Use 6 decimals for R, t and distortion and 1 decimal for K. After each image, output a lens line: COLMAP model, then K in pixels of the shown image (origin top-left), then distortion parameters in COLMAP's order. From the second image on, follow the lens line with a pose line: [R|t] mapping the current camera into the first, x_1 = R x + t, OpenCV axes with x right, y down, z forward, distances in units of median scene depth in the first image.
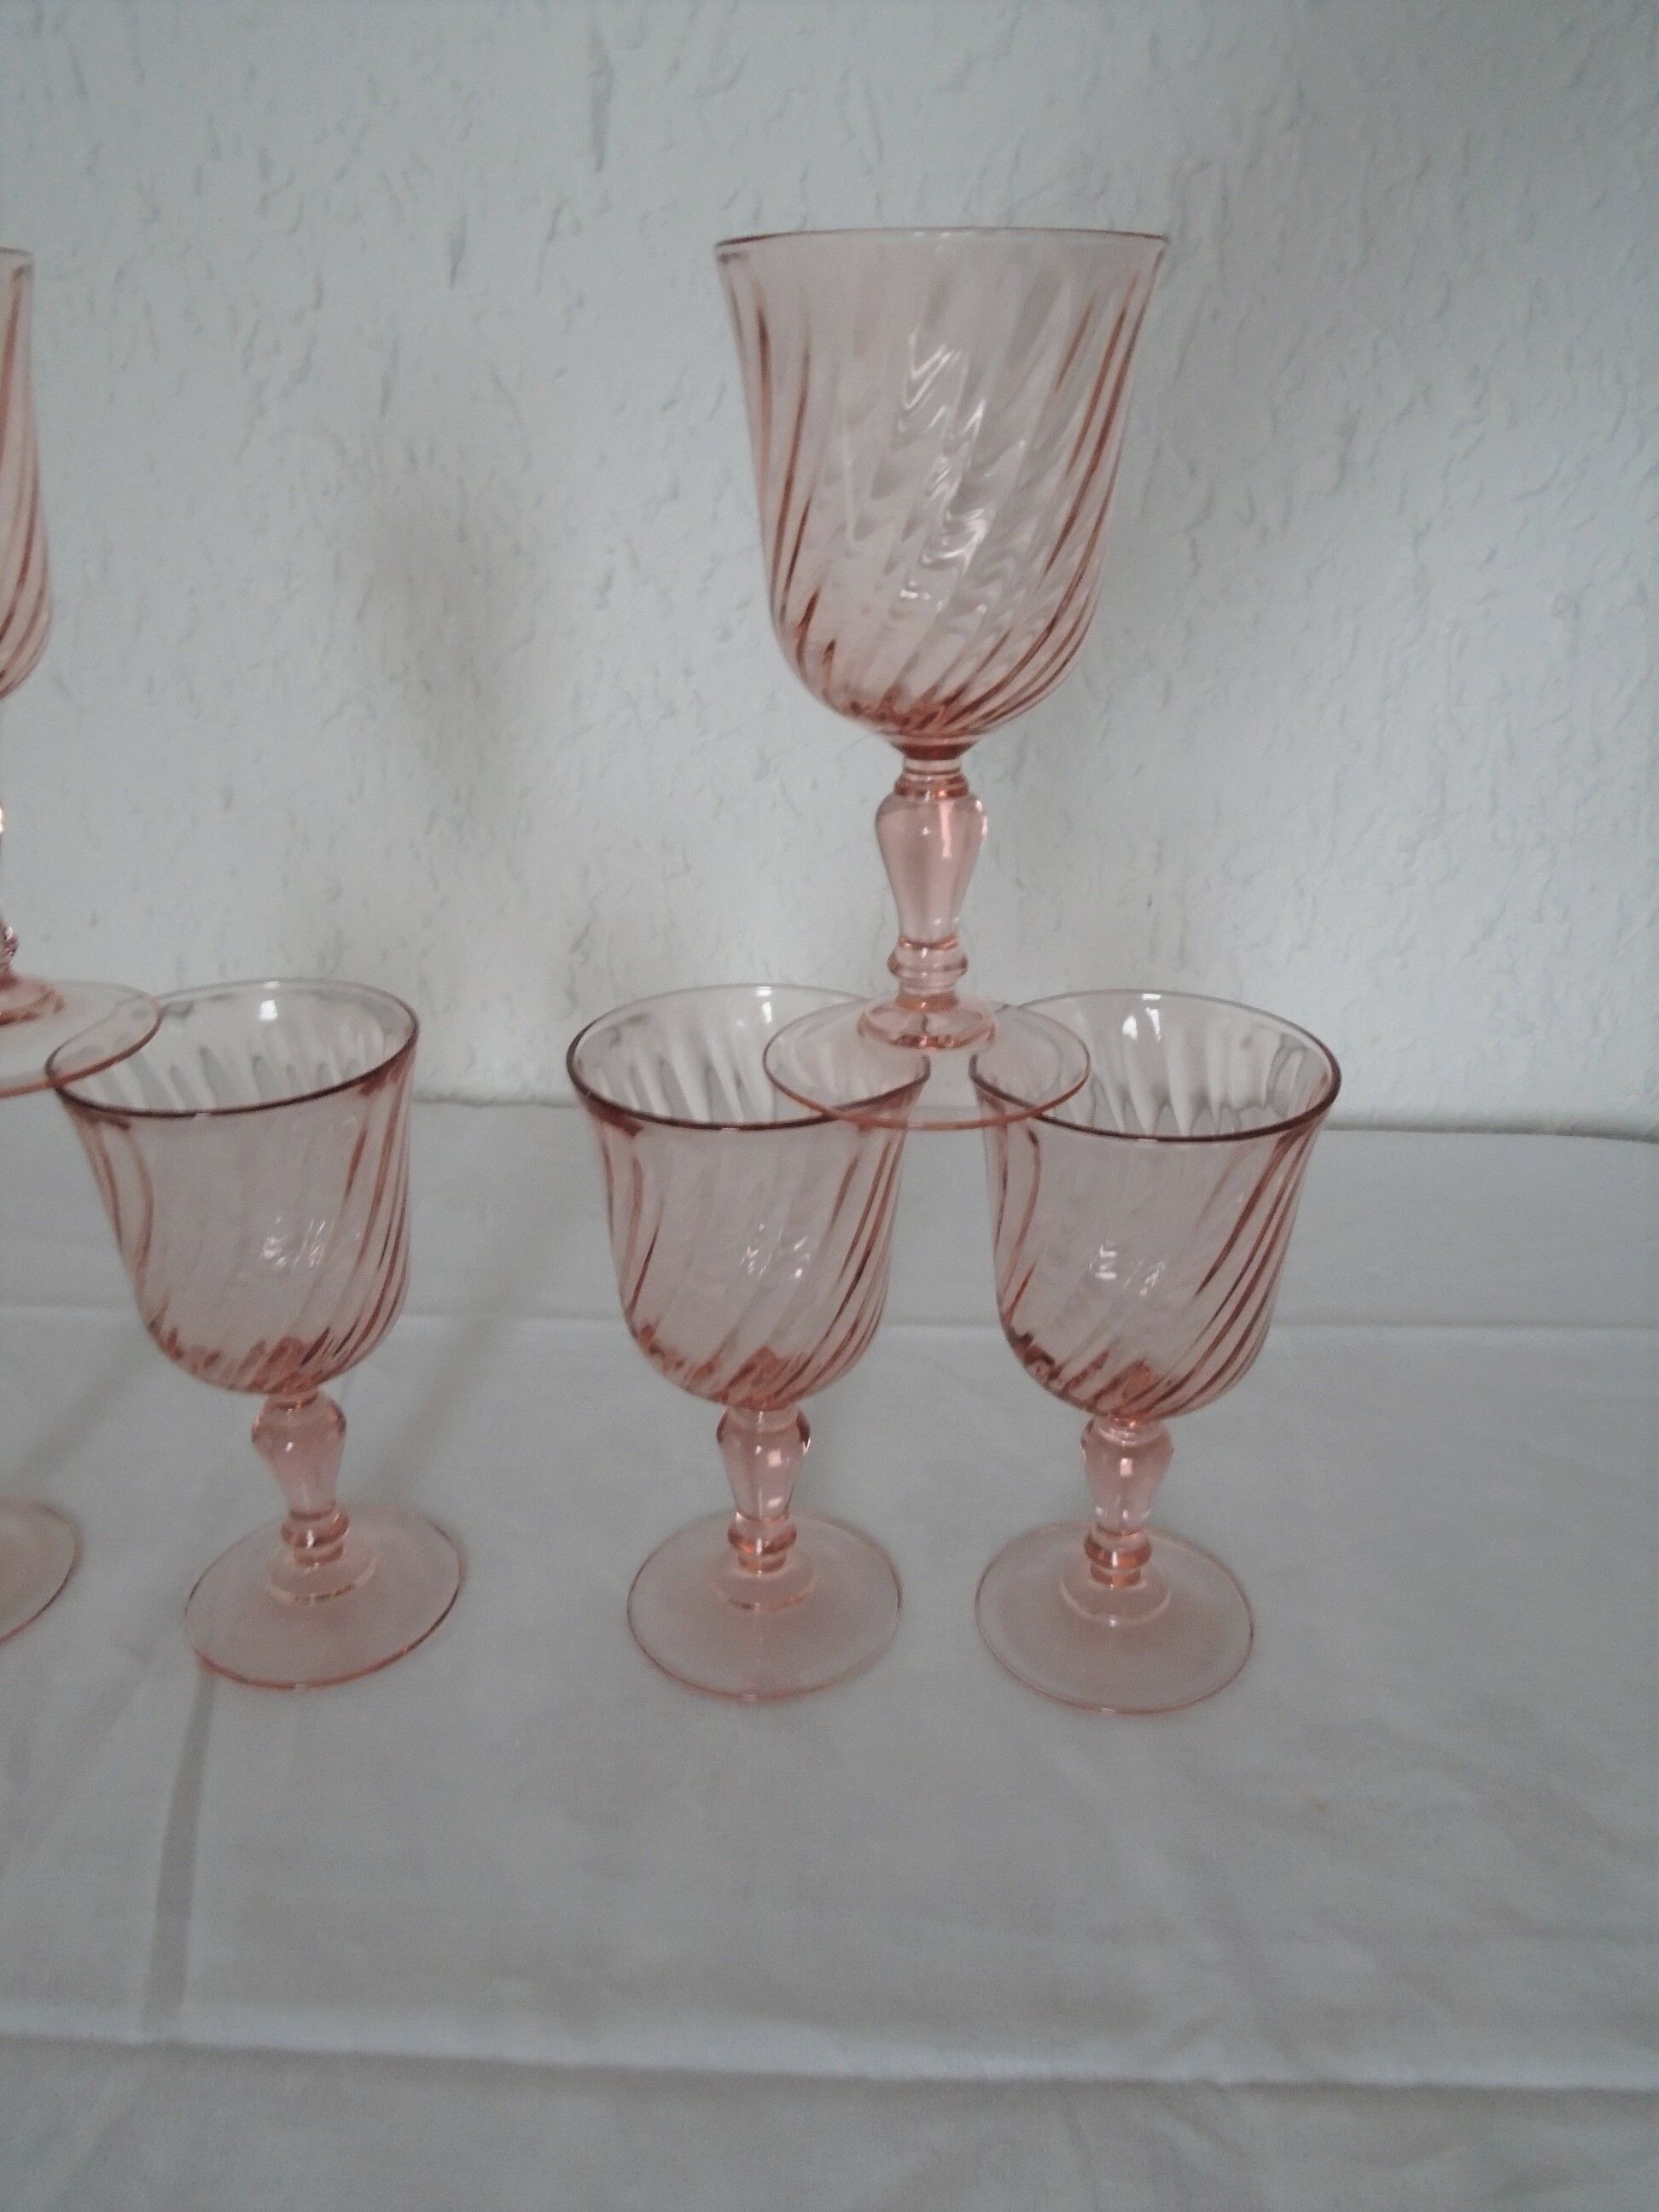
lens RADIAL K [[1704.6, 0, 839.9], [0, 1704.6, 1113.2], [0, 0, 1]] dist [-0.029400, 0.026963]
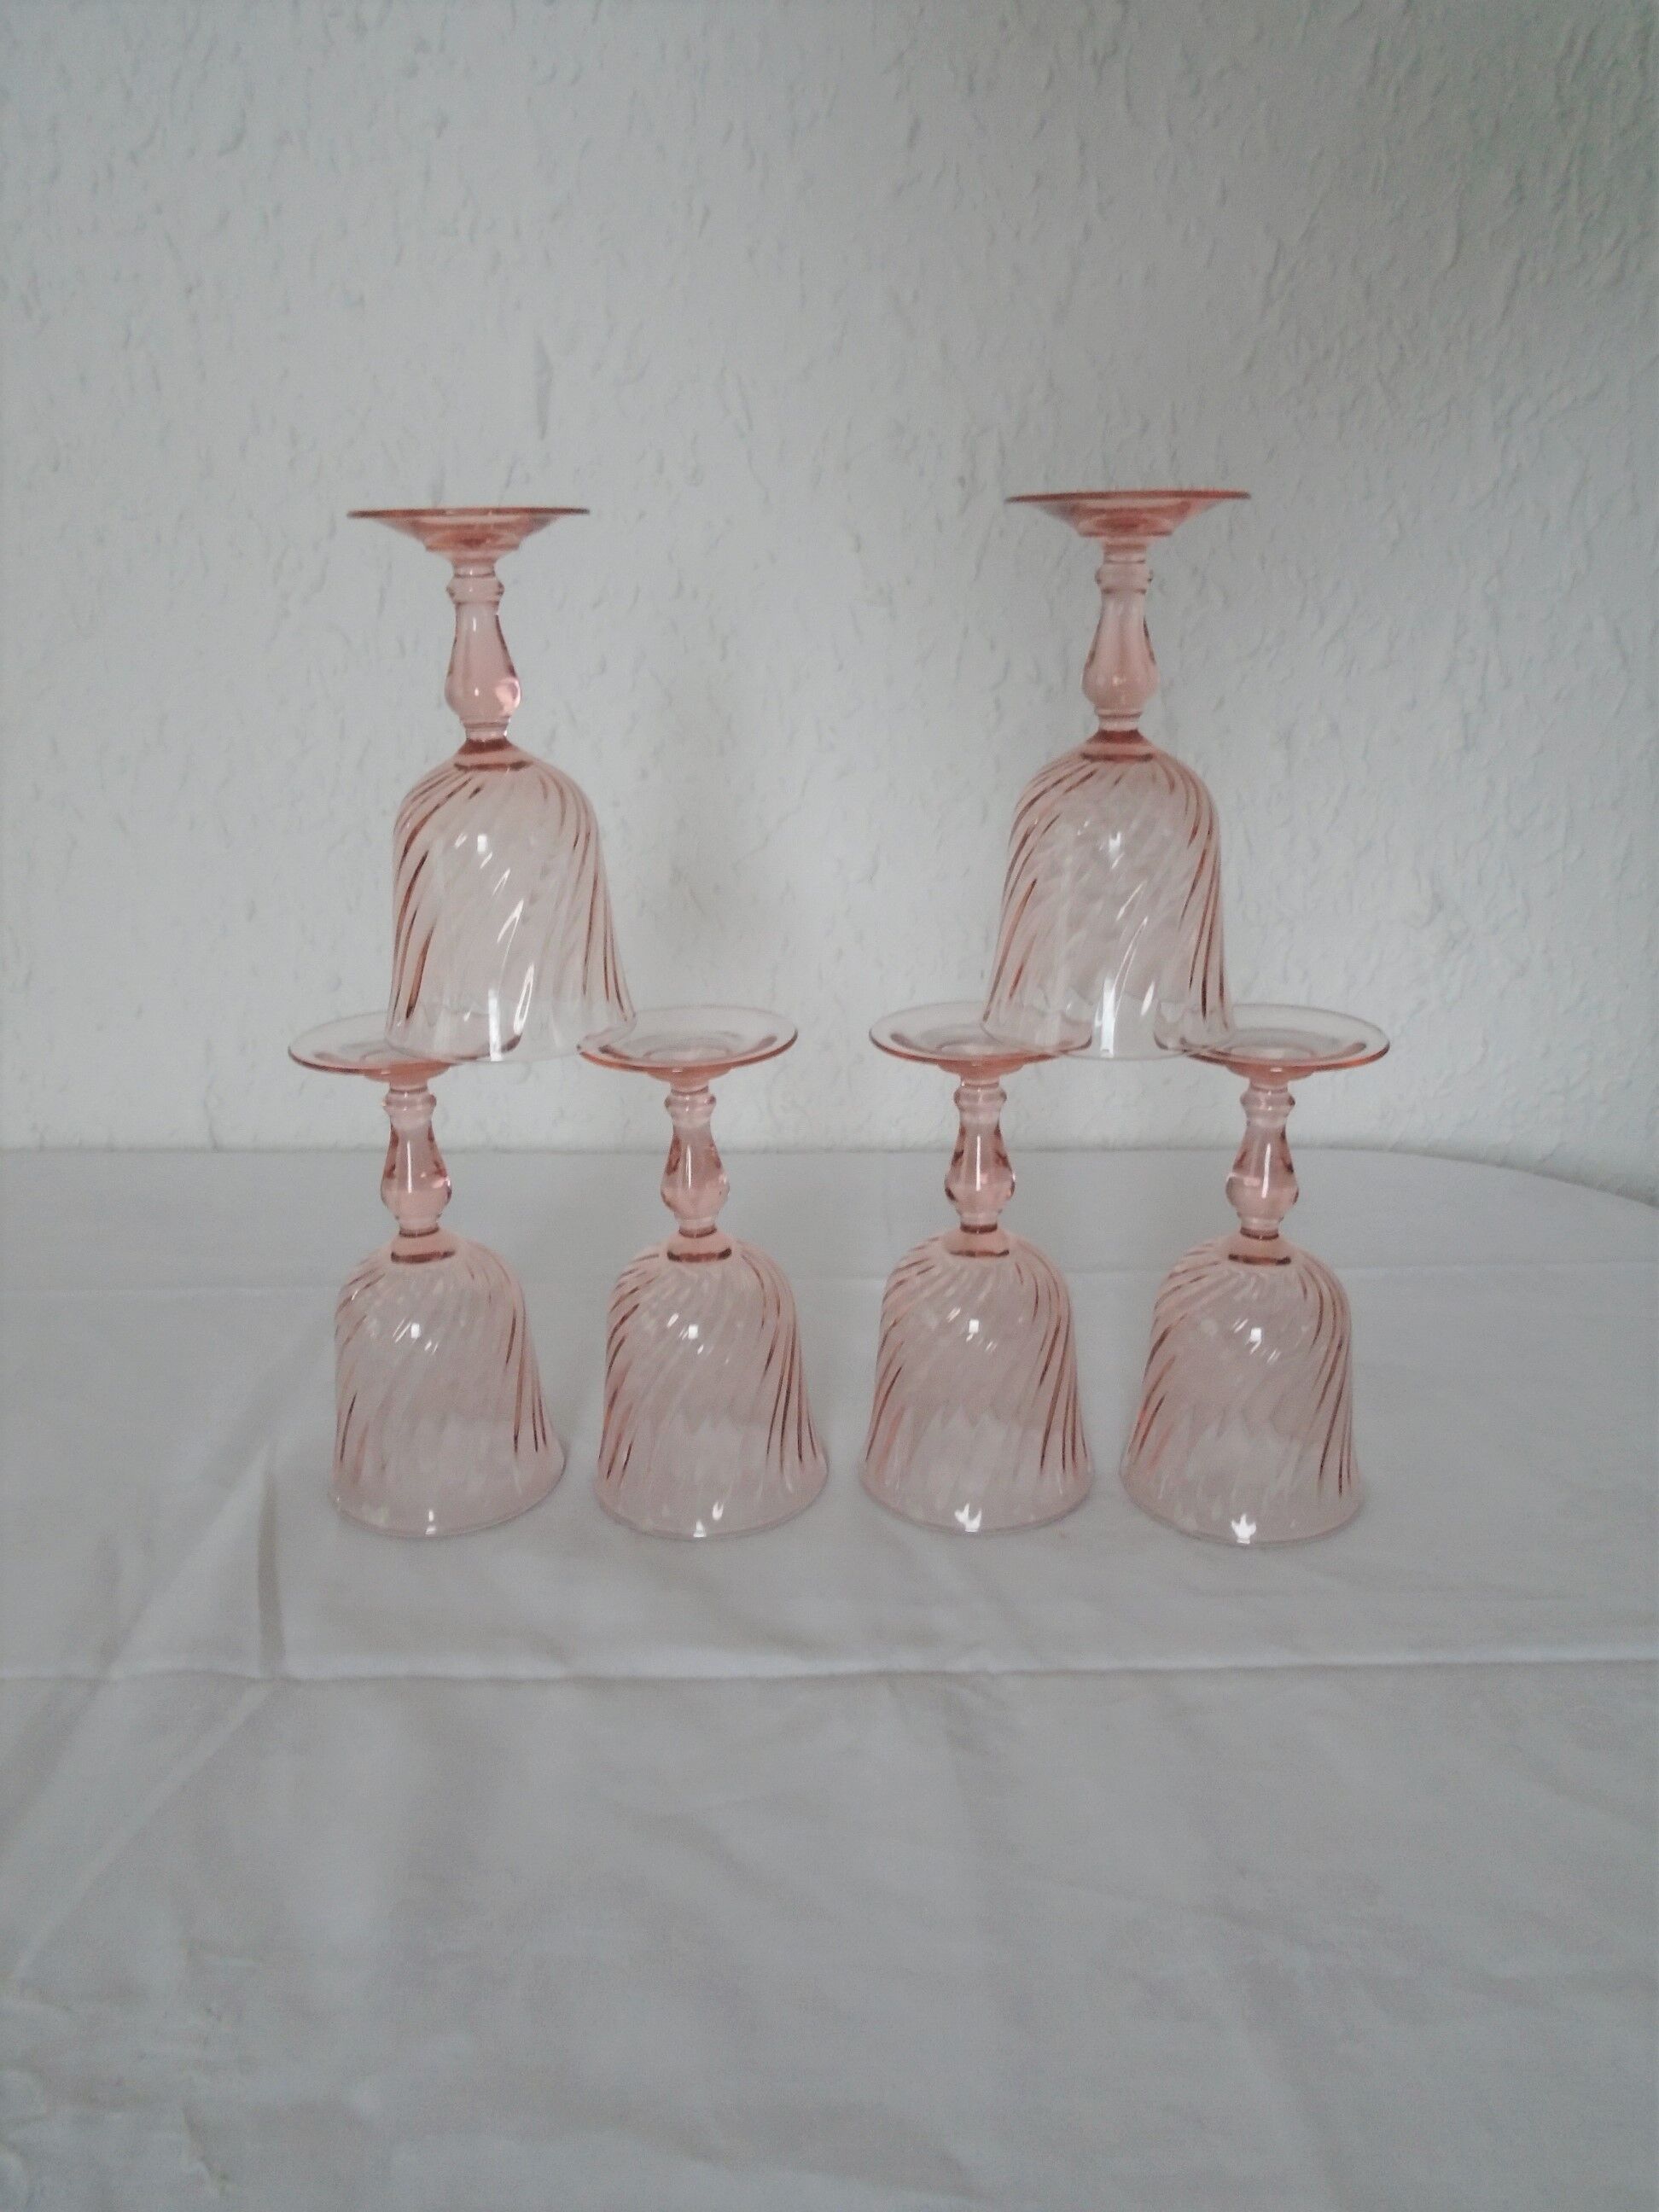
lens RADIAL K [[1704.6, 0, 831.6], [0, 1704.6, 1120.9], [0, 0, 1]] dist [-0.029400, 0.026963]
pose [[0.998943, -0.026619, 0.037476, 0.022590], [0.030280, 0.994448, -0.100782, 0.128997], [-0.034585, 0.101810, 0.994202, -0.298262]]
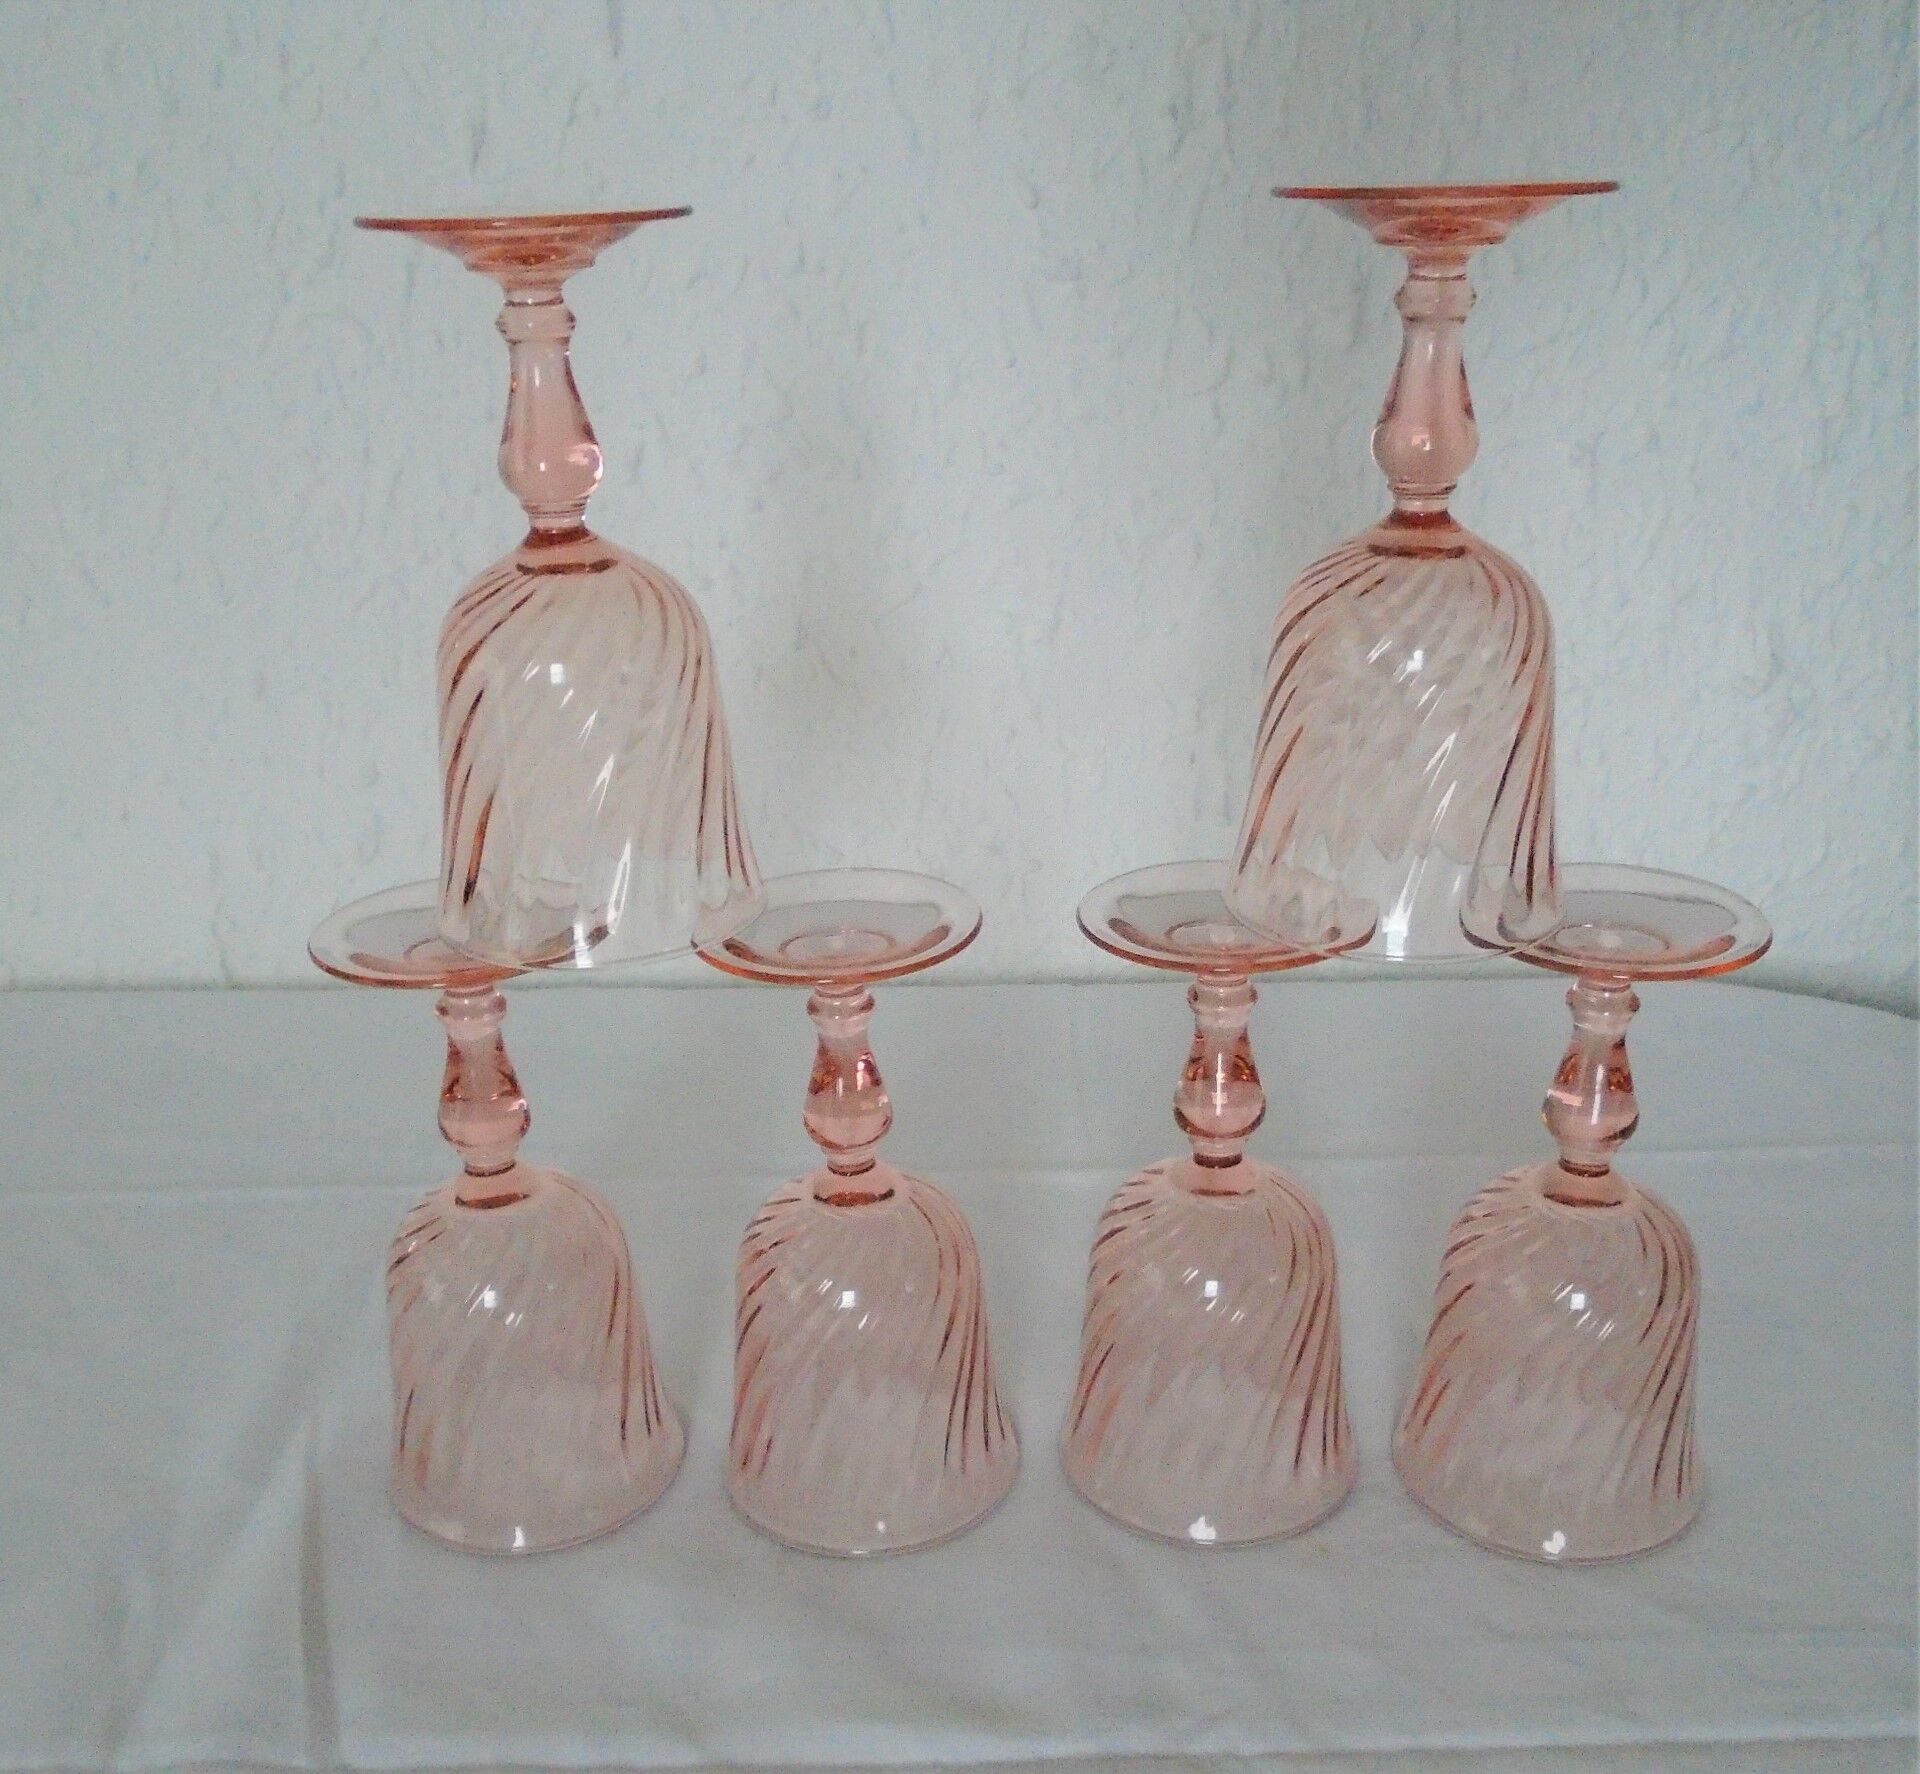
lens RADIAL K [[1986.5, 0, 965.0], [0, 1986.5, 1053.1], [0, 0, 1]] dist [-0.013008, 0.000000]
pose [[0.998708, -0.039371, 0.032113, 0.005017], [0.038987, 0.999161, 0.012525, 0.034923], [-0.032579, -0.011257, 0.999406, -0.199737]]
